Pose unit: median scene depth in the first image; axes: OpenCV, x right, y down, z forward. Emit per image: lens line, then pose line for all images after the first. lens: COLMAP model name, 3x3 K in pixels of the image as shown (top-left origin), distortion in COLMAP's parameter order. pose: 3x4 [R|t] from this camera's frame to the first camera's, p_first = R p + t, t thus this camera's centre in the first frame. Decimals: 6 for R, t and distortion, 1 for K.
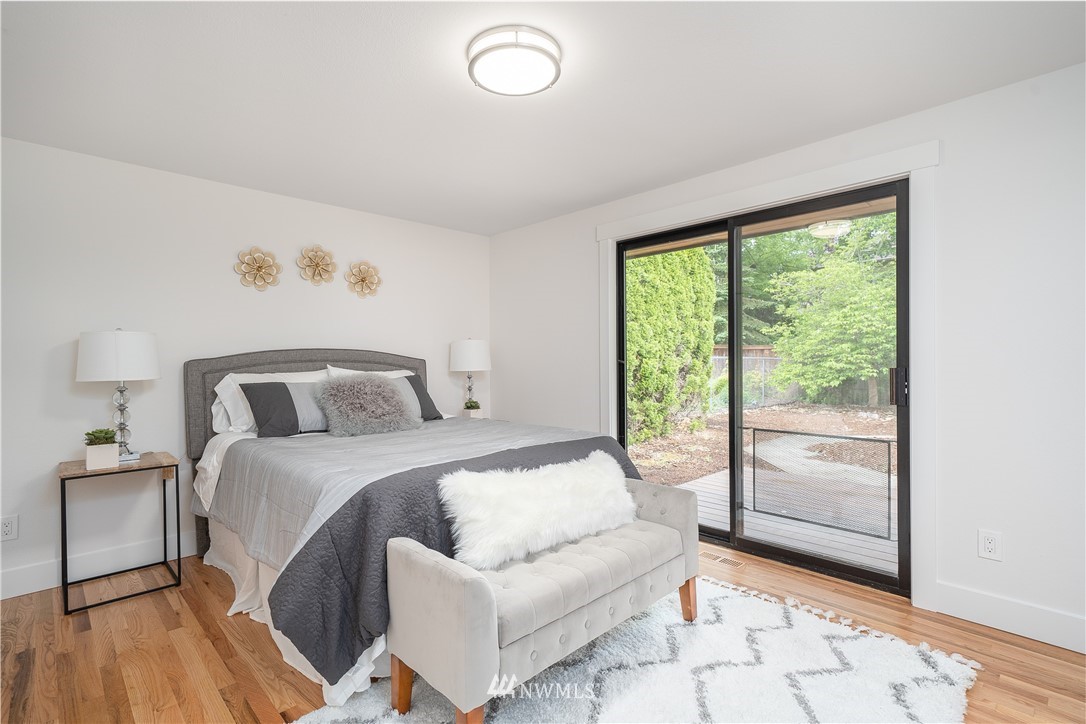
lens RADIAL K [[532.9, 0, 546.4], [0, 532.9, 324.7], [0, 0, 1]] dist [0.001505, 0.000692]
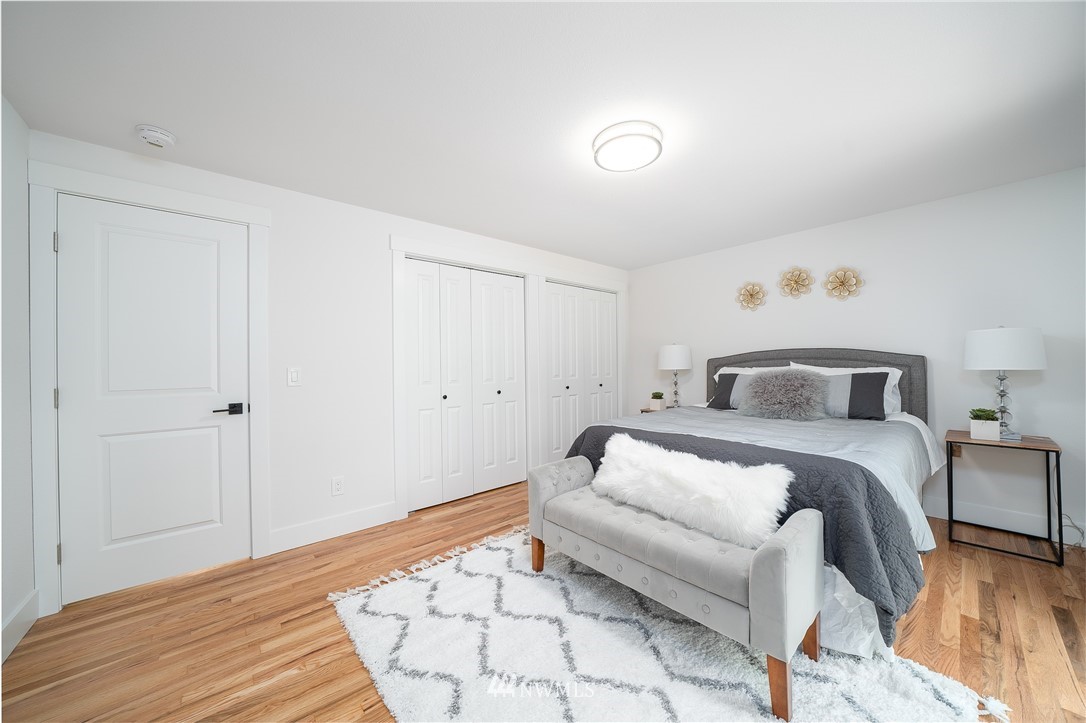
lens RADIAL K [[360.5, 0, 541.4], [0, 360.5, 364.7], [0, 0, 1]] dist [-0.000800, -0.000041]
pose [[-0.053544, 0.014587, -0.998459, 0.450468], [0.081812, 0.996596, 0.010172, 0.024078], [0.995208, -0.081142, -0.054555, 0.429793]]
